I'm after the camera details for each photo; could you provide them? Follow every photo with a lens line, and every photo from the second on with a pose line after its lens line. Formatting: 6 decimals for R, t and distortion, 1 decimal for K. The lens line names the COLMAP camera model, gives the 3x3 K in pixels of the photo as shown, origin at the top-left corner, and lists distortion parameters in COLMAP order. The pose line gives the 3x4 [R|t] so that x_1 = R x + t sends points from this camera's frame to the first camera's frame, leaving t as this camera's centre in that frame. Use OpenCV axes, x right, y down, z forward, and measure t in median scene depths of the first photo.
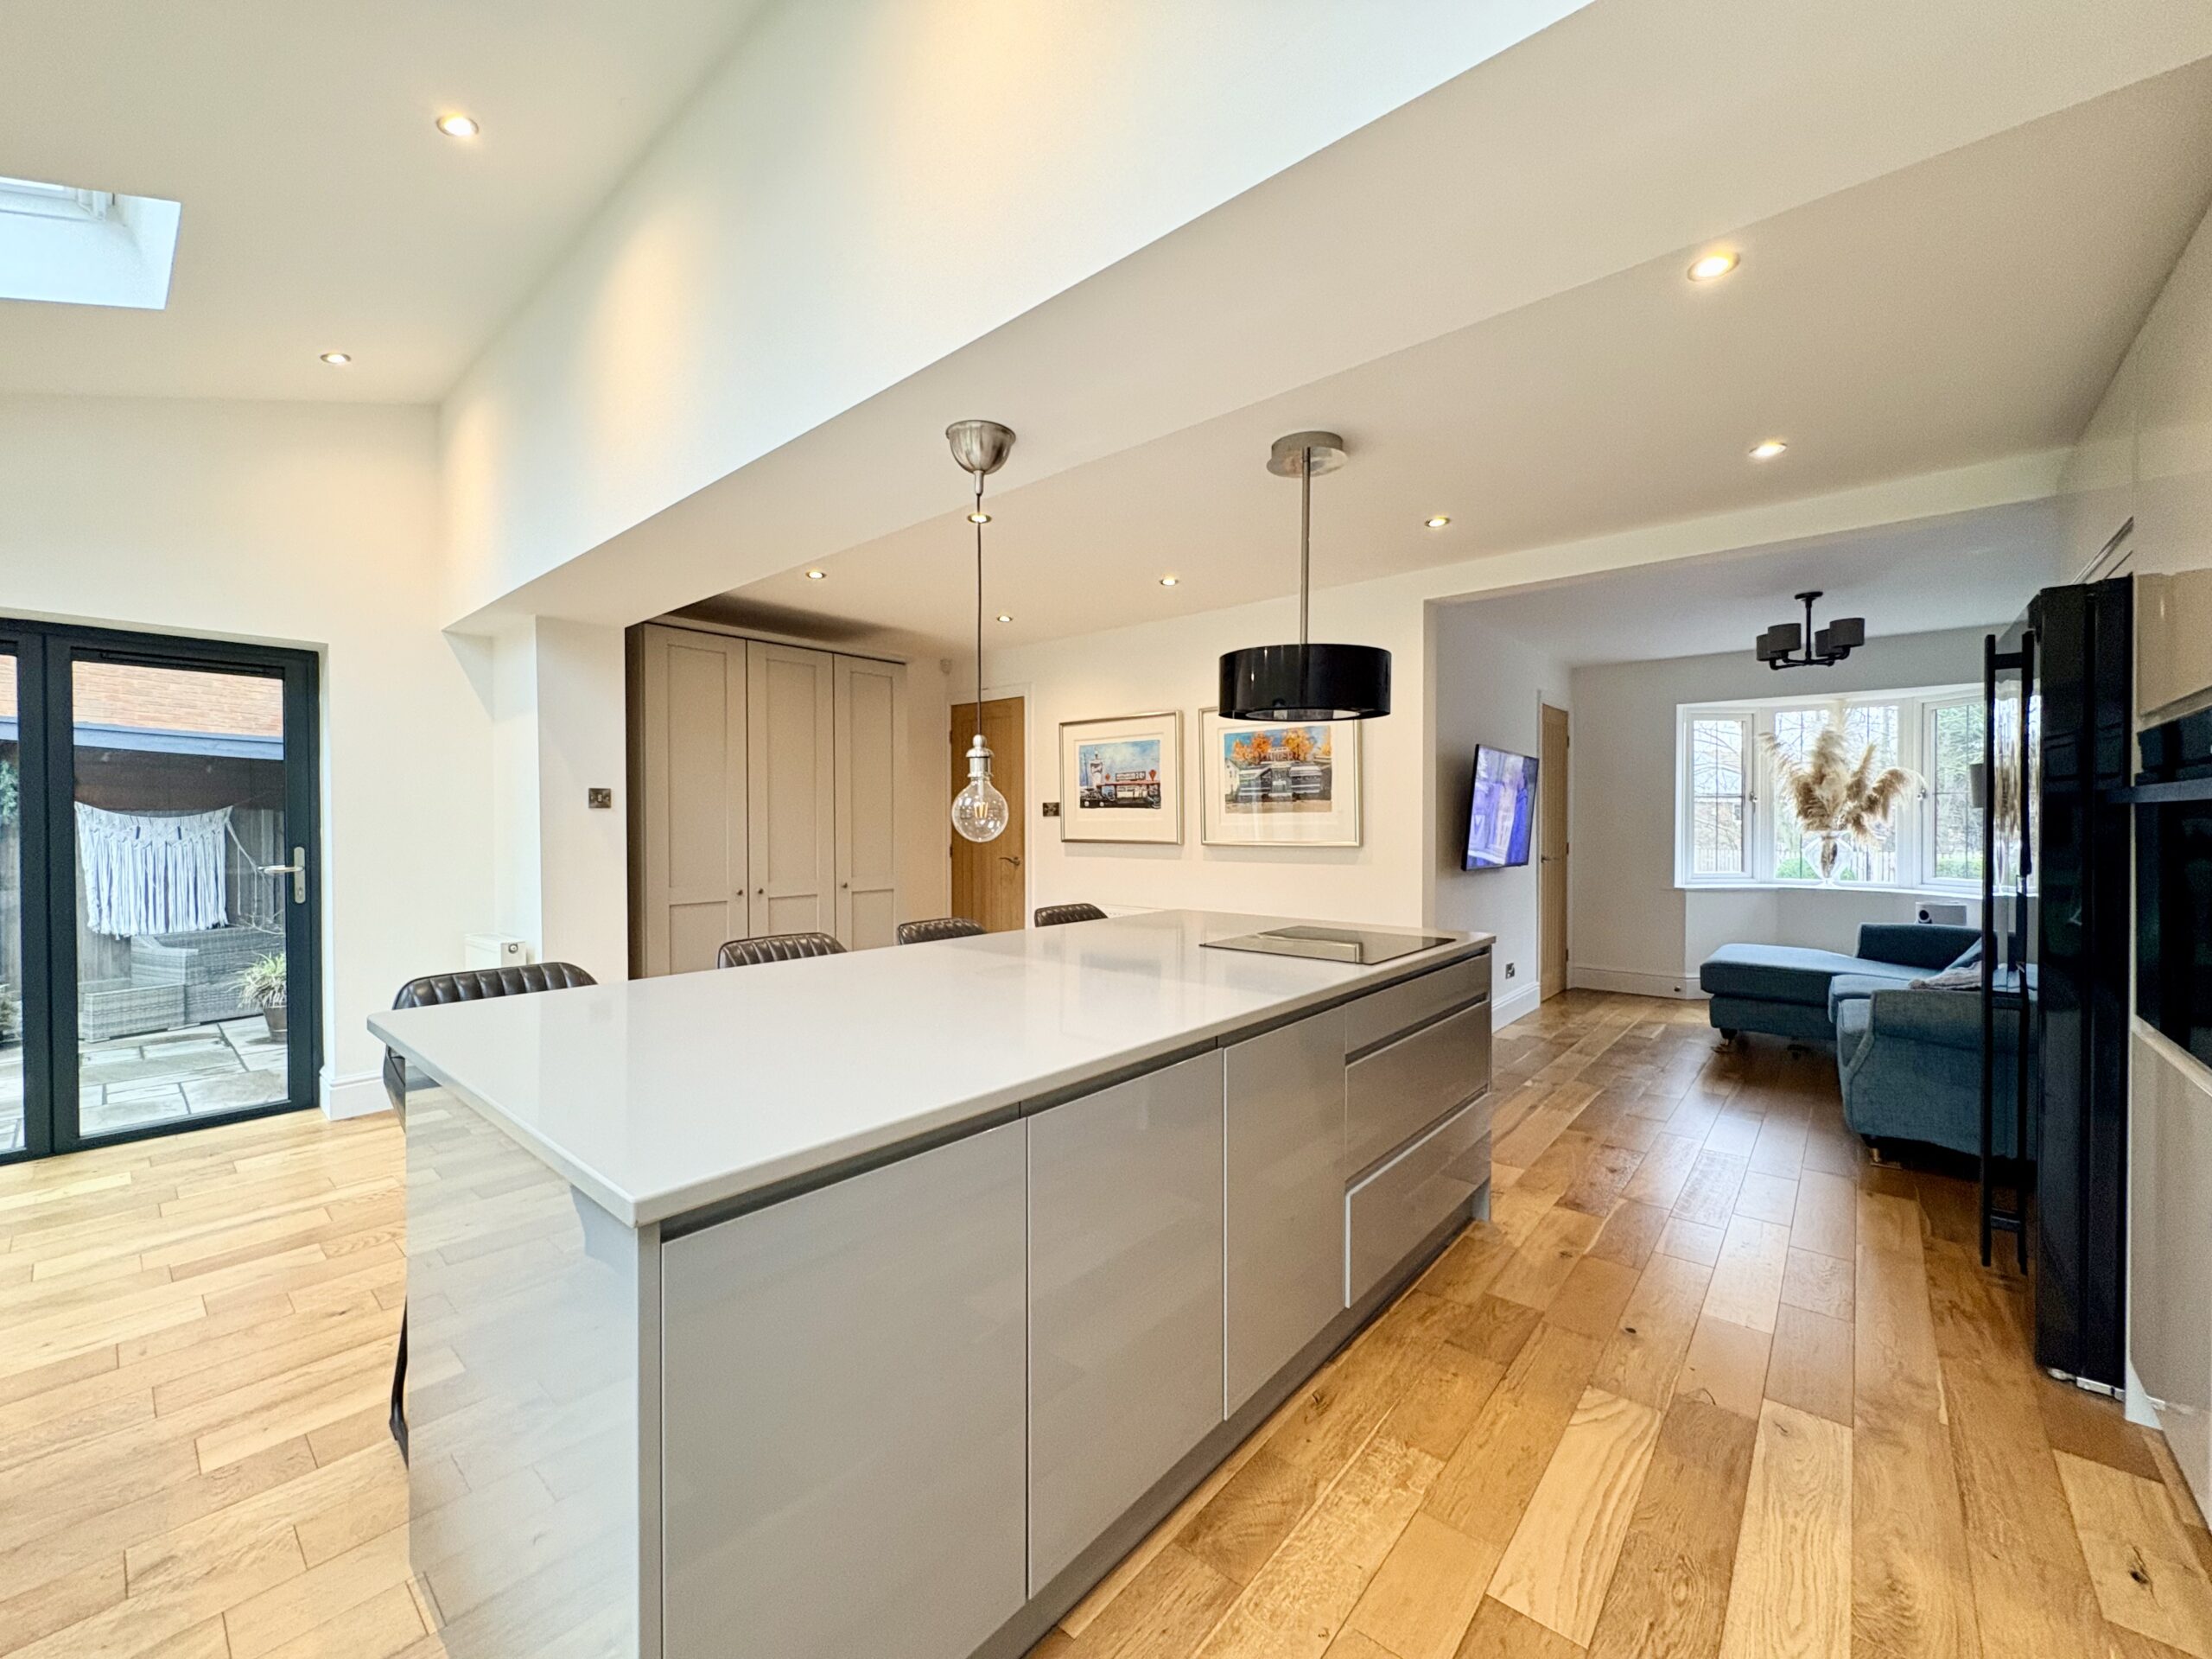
lens RADIAL K [[883.2, 0, 1106.0], [0, 883.2, 829.5], [0, 0, 1]] dist [-0.001955, 0.000223]
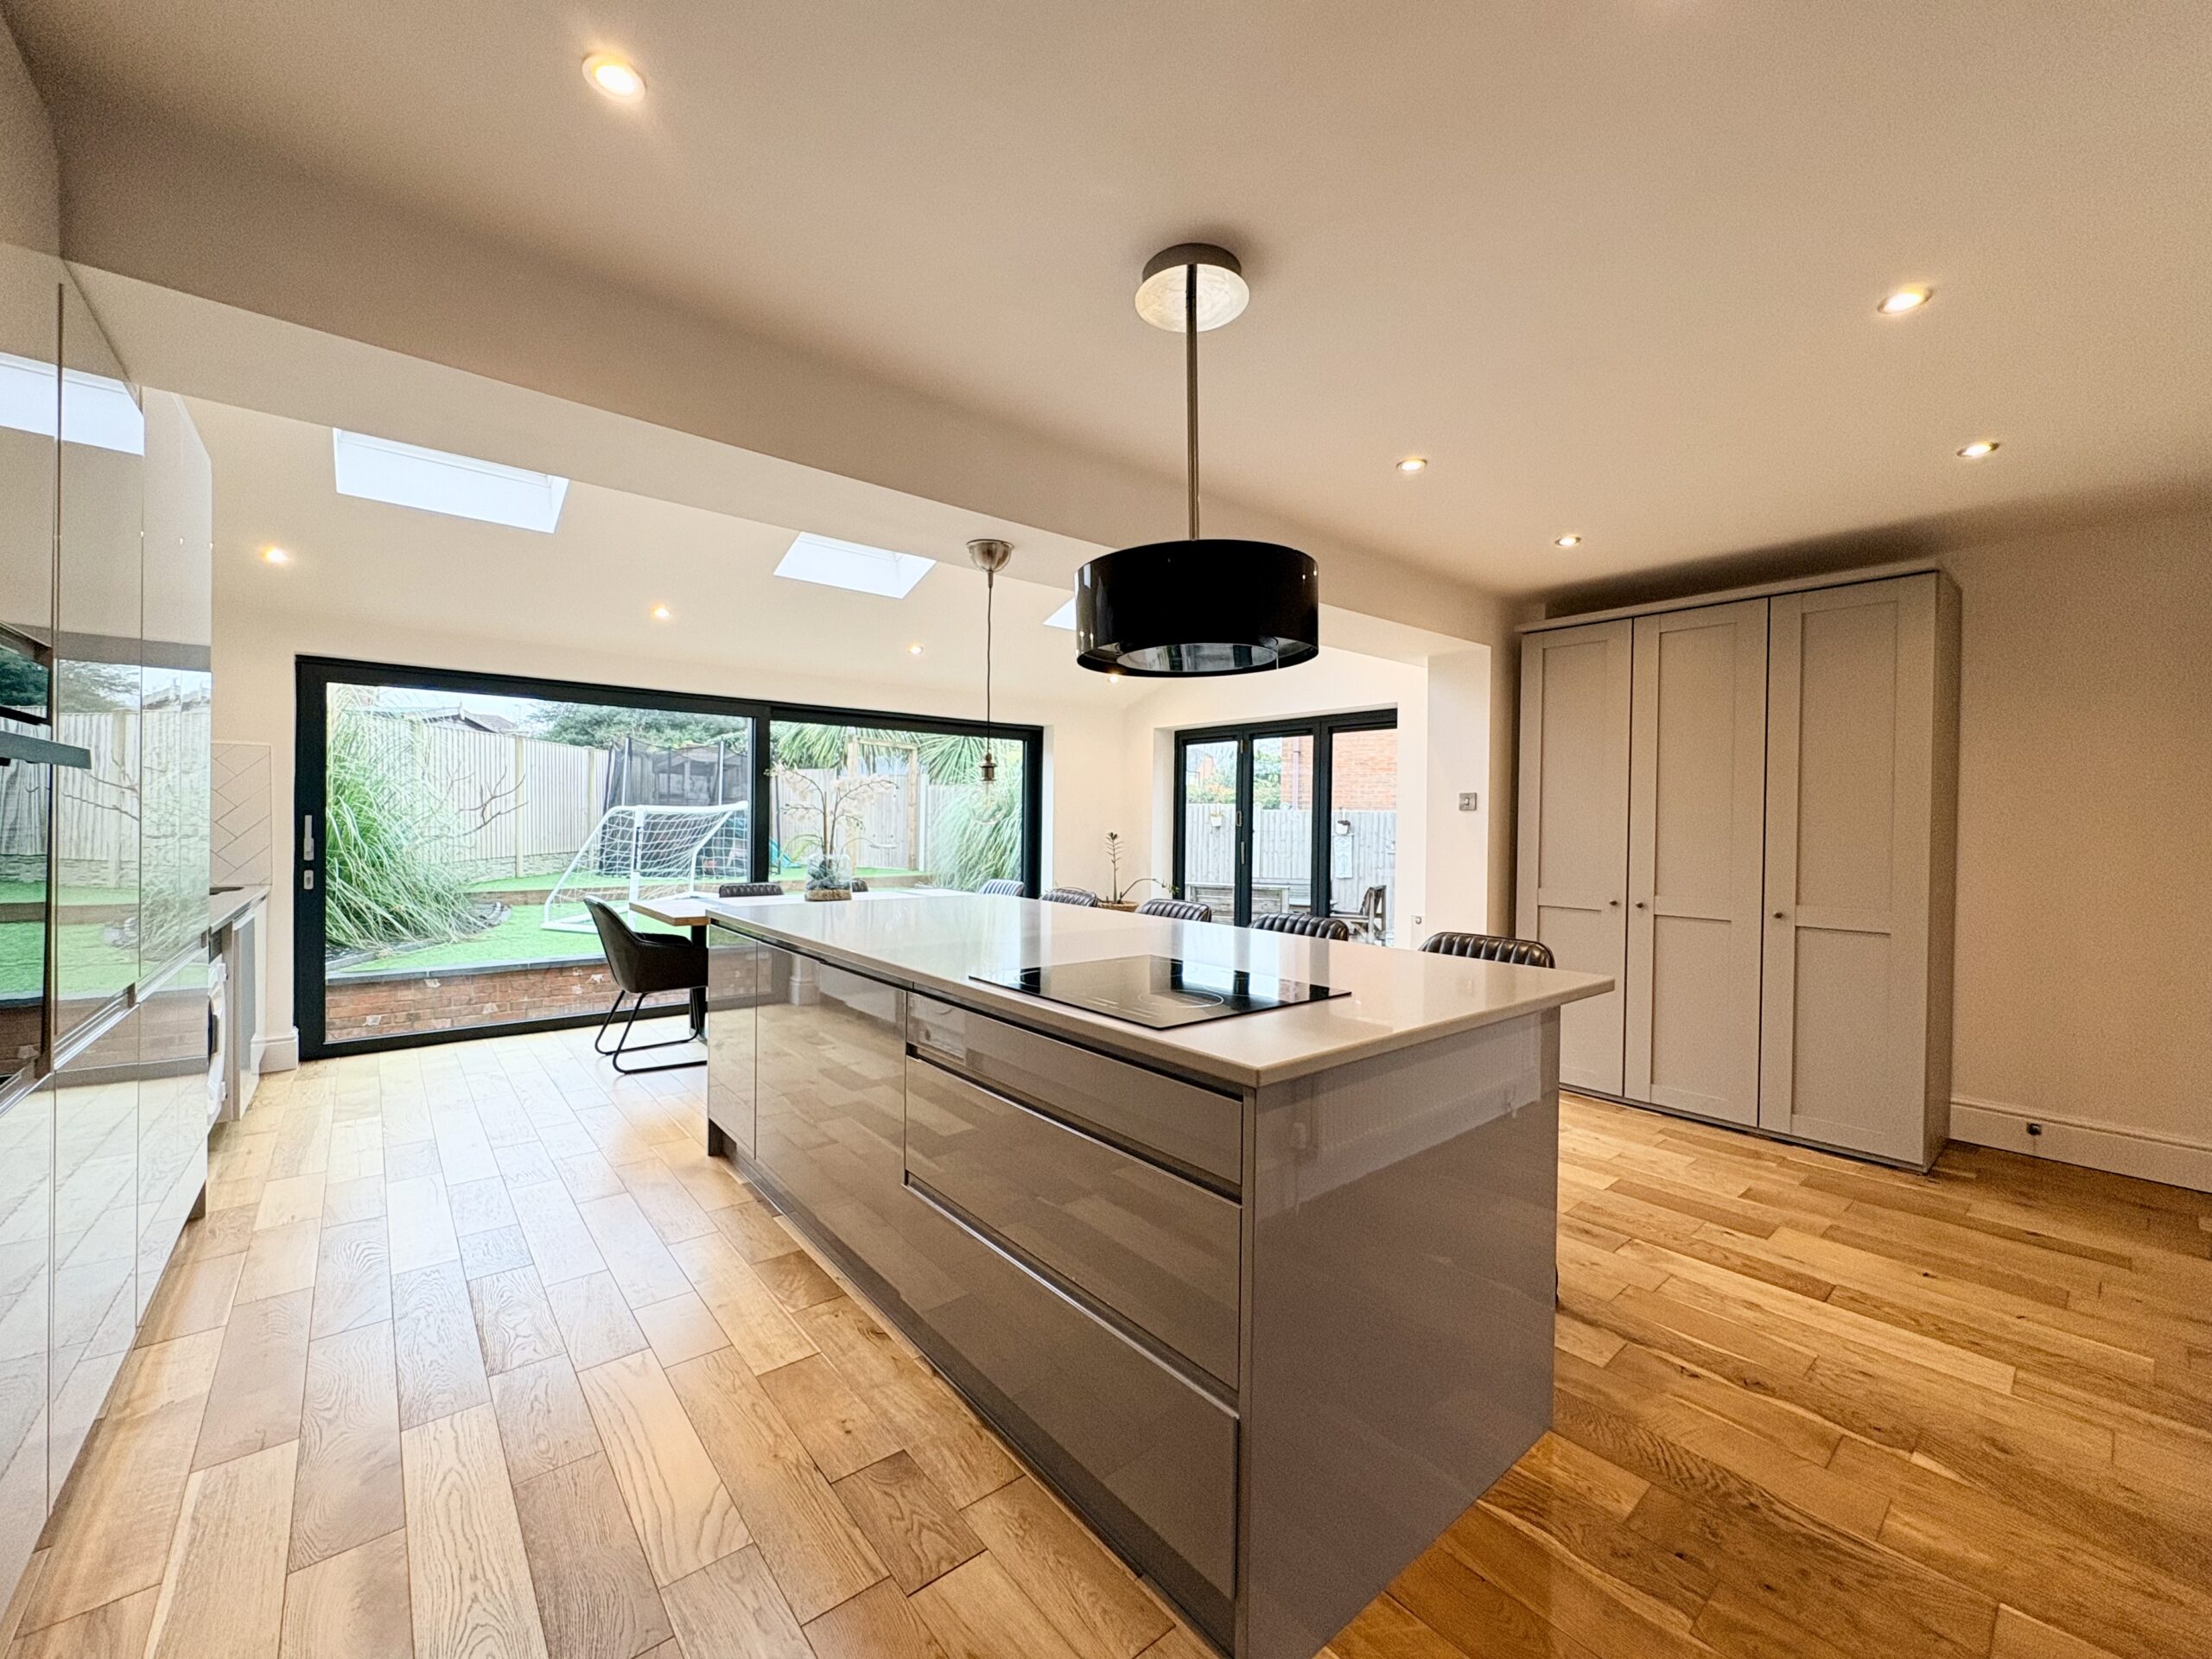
lens RADIAL K [[884.4, 0, 1095.8], [0, 884.4, 828.2], [0, 0, 1]] dist [0.000174, -0.000074]
pose [[-0.169395, 0.006202, -0.985529, 0.483021], [-0.025896, 0.999607, 0.010742, -0.000531], [0.985208, 0.027341, -0.169168, 0.544581]]
